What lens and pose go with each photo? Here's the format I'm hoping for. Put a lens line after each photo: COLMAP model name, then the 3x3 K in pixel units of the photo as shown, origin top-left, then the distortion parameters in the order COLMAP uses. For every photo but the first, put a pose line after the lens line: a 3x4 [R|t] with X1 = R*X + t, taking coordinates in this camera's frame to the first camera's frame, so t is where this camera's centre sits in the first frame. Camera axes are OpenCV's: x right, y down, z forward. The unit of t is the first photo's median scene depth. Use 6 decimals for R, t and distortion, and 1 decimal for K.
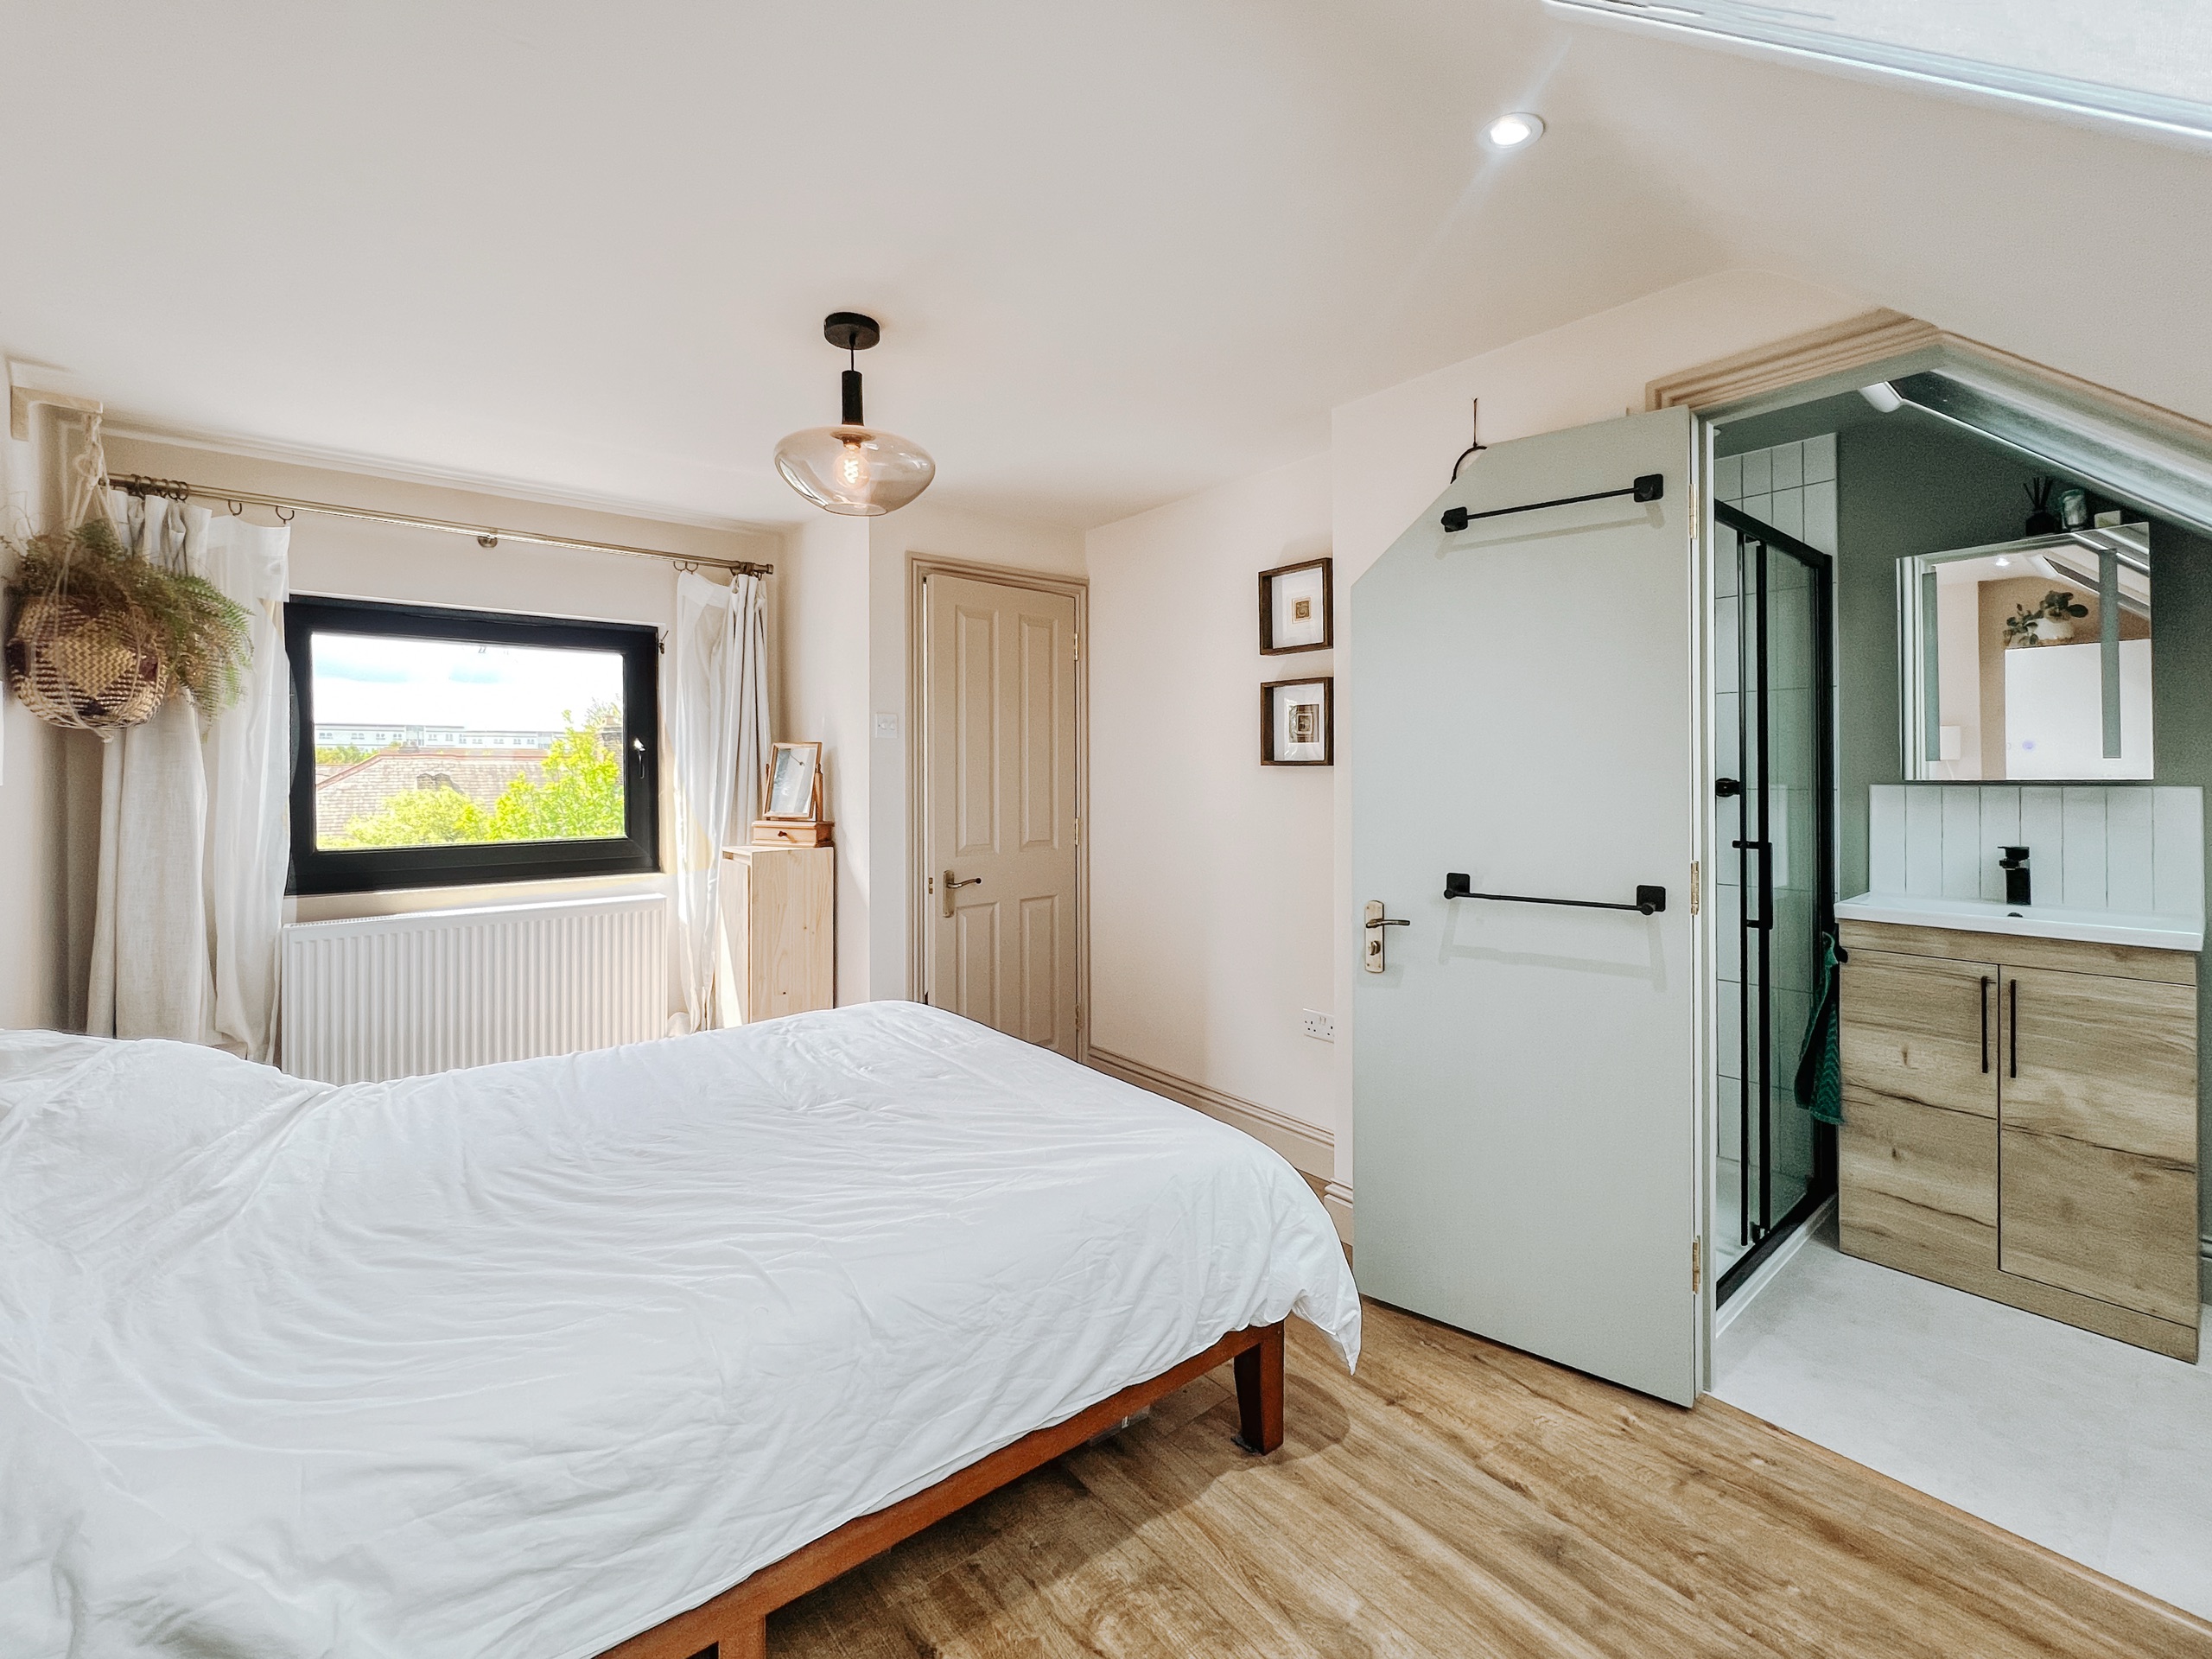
lens RADIAL K [[927.8, 0, 1077.9], [0, 927.8, 766.4], [0, 0, 1]] dist [-0.003032, -0.000477]
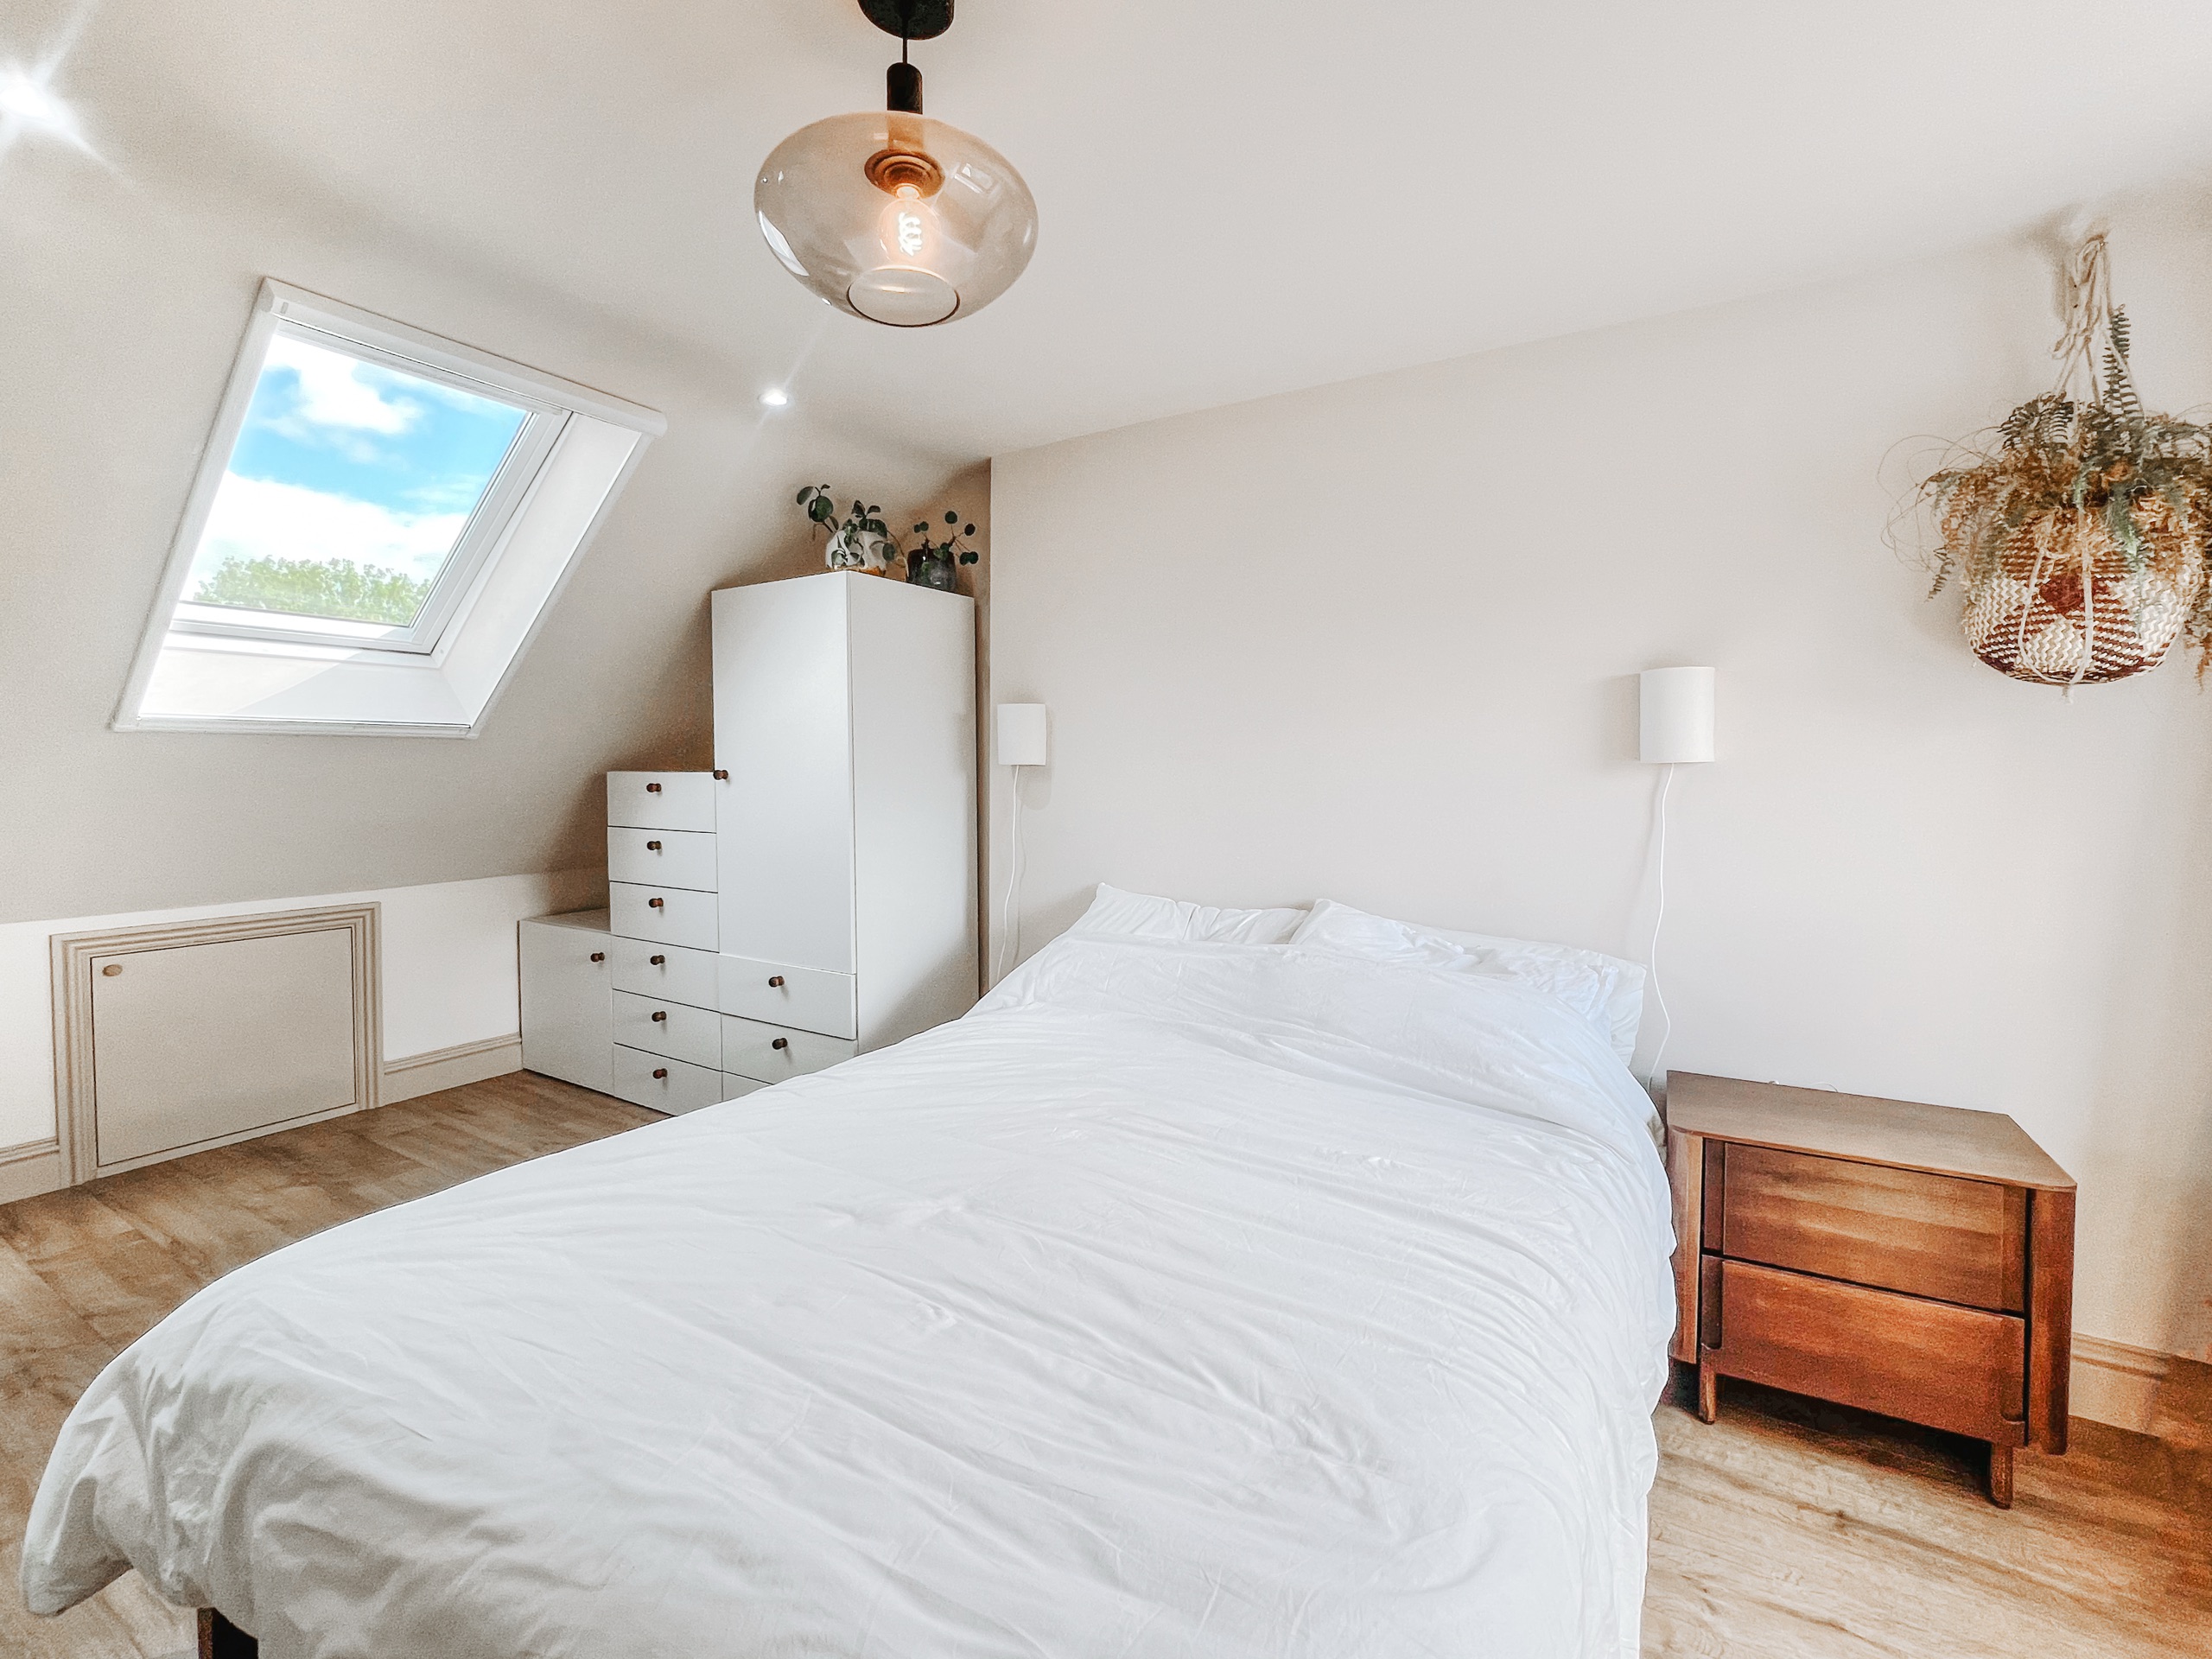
lens RADIAL K [[927.8, 0, 1137.8], [0, 927.8, 797.5], [0, 0, 1]] dist [-0.003032, -0.000477]
pose [[-0.922768, 0.012760, -0.385144, -0.165220], [0.003889, 0.999709, 0.023803, 0.026340], [0.385336, 0.020467, -0.922549, 1.554268]]
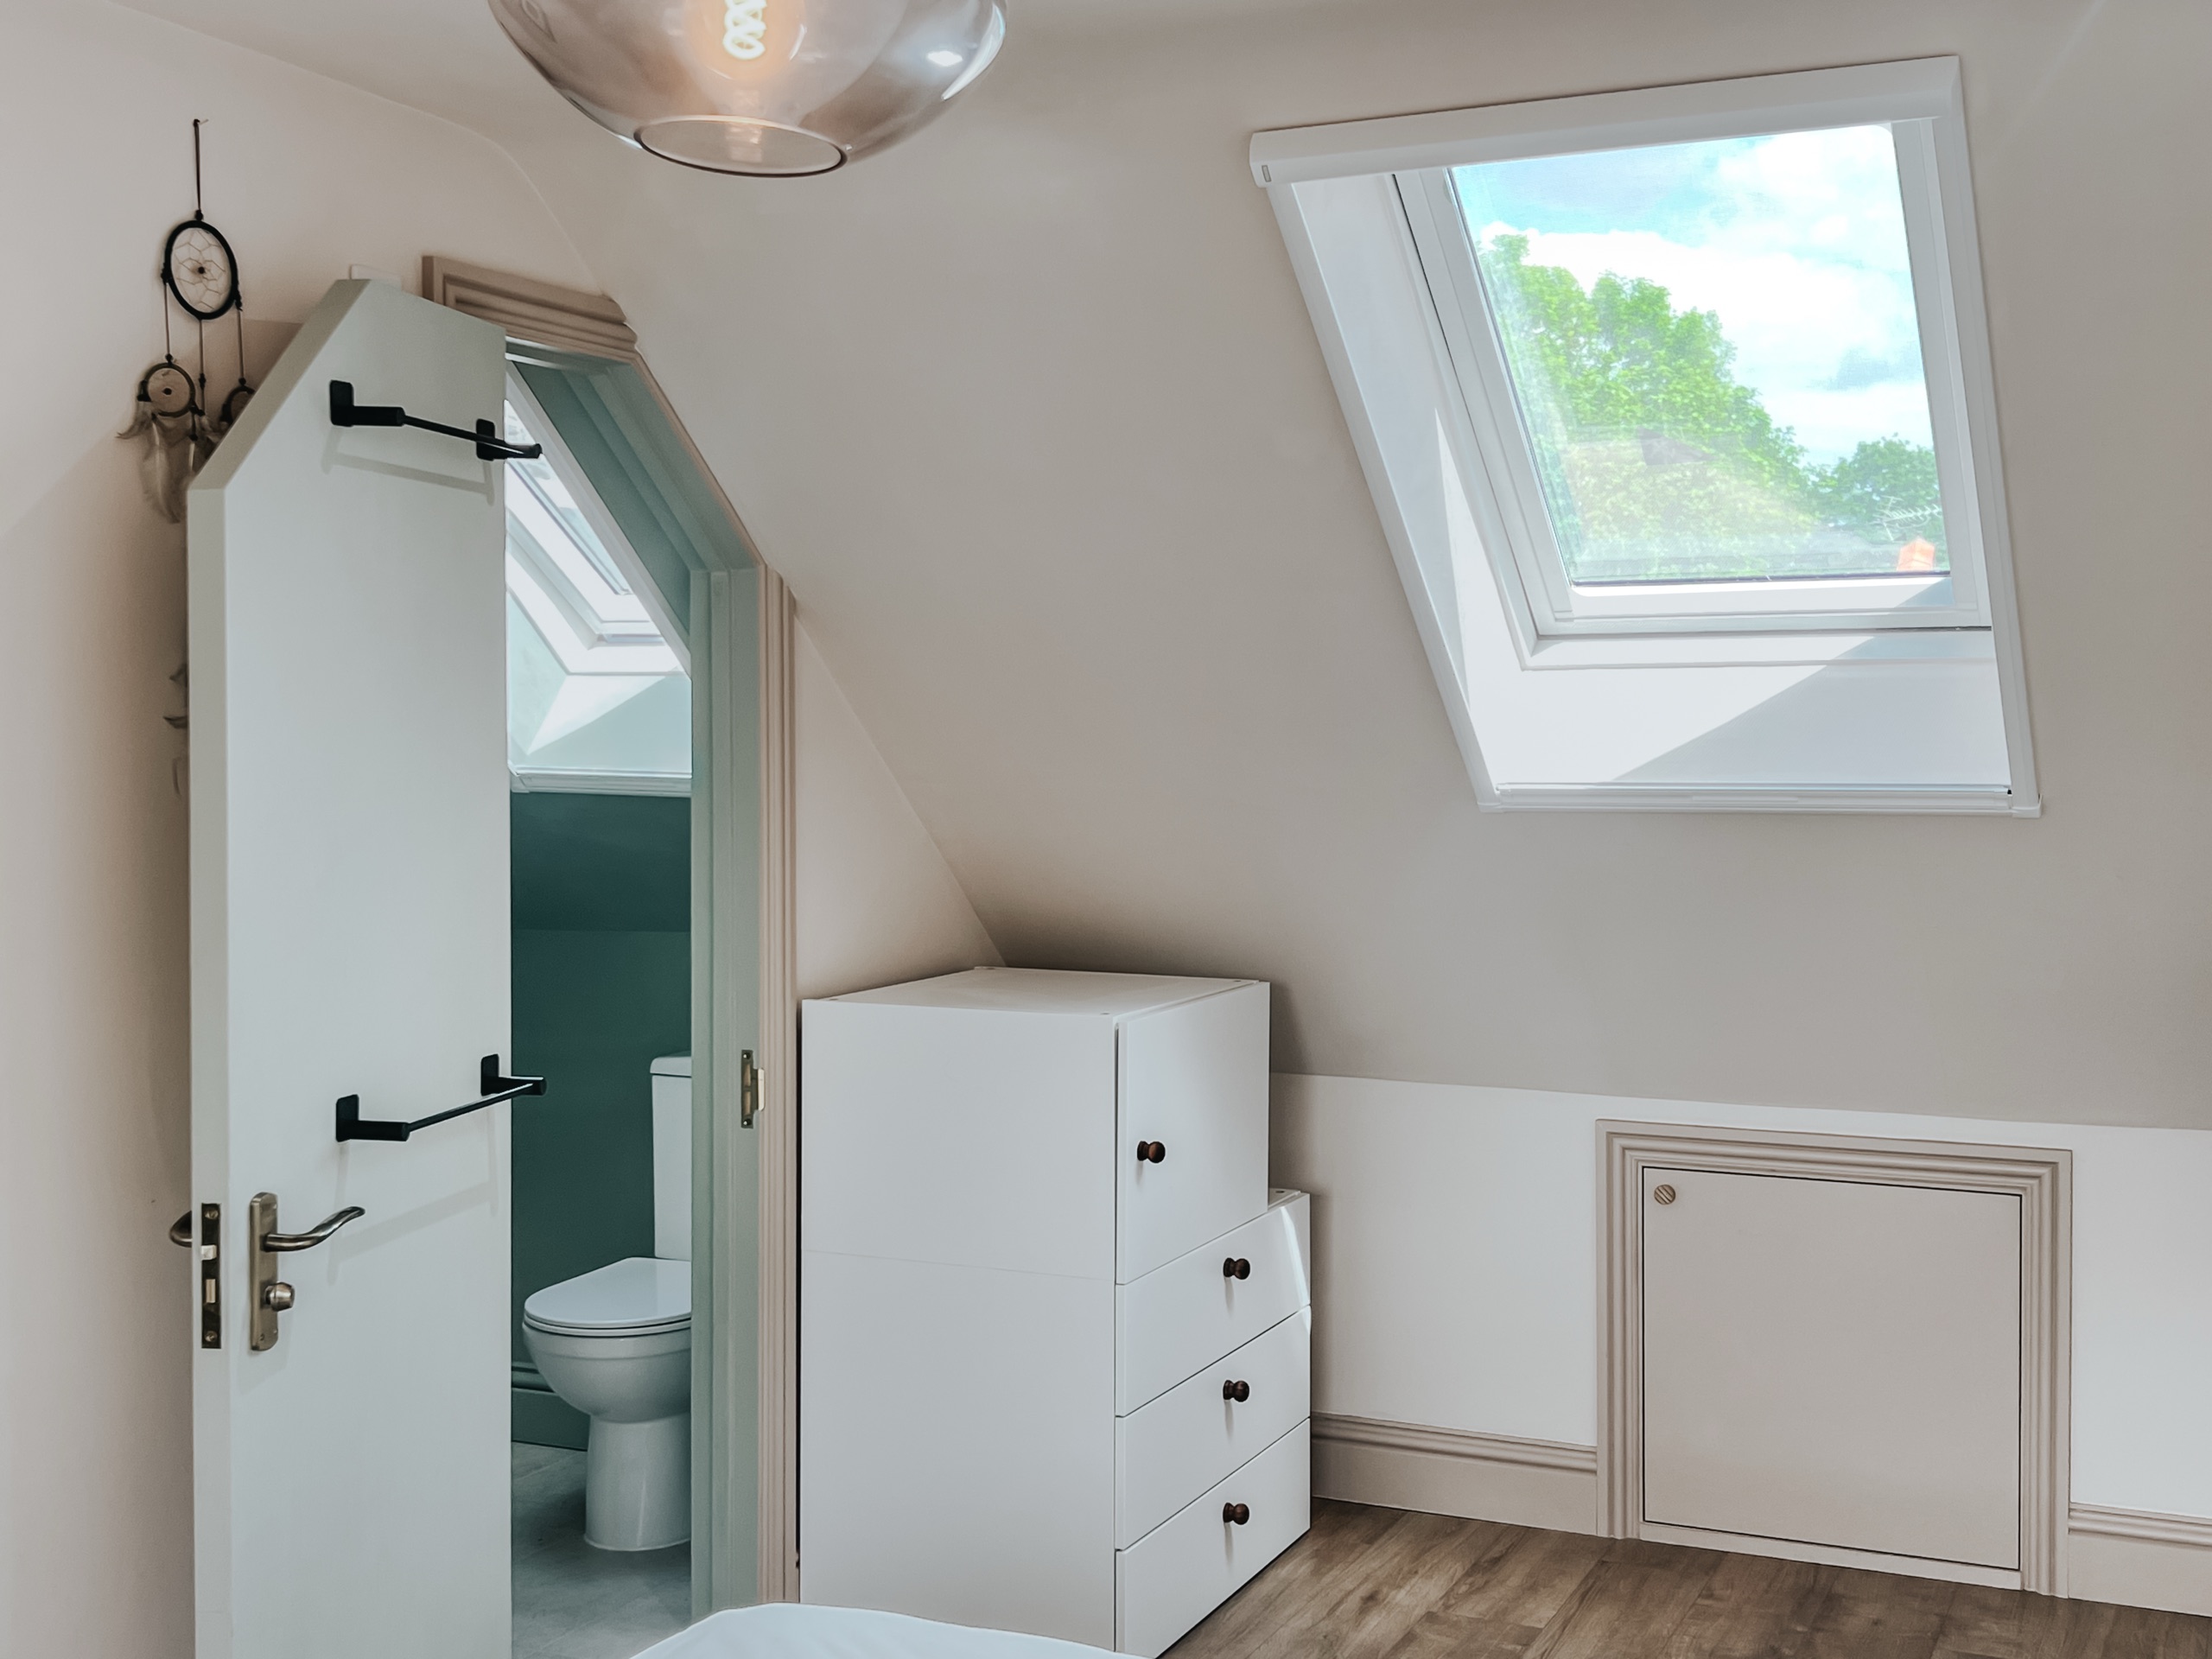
lens RADIAL K [[2660.8, 0, 1090.0], [0, 2660.8, 741.0], [0, 0, 1]] dist [0.043800, 0.000000]
pose [[-0.462078, -0.003324, 0.886833, -1.045872], [-0.002494, 0.999994, 0.002449, -0.082499], [-0.886836, -0.001080, -0.462084, 1.269033]]
